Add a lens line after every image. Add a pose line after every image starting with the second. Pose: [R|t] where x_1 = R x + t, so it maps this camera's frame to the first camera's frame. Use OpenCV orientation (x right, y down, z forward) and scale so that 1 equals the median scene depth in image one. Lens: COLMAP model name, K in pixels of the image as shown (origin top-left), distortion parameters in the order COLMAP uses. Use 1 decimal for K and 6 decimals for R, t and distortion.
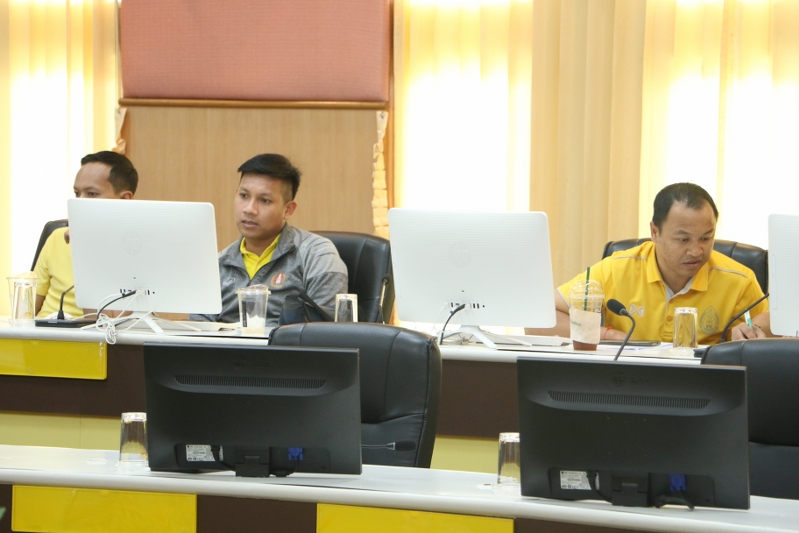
lens RADIAL K [[4237.3, 0, 399.5], [0, 4237.3, 266.2], [0, 0, 1]] dist [0.119442, 0.000000]
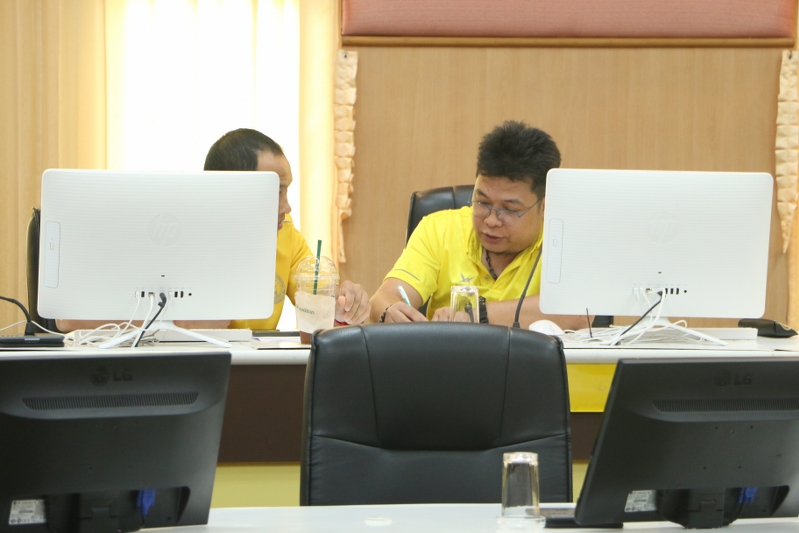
lens RADIAL K [[4921.8, 0, 399.5], [0, 4921.8, 265.7], [0, 0, 1]] dist [0.729242, 0.000000]
pose [[0.811910, -0.036521, 0.582639, -0.549095], [0.027385, 0.999325, 0.024479, -0.019462], [-0.583140, -0.003919, 0.812363, 0.277696]]
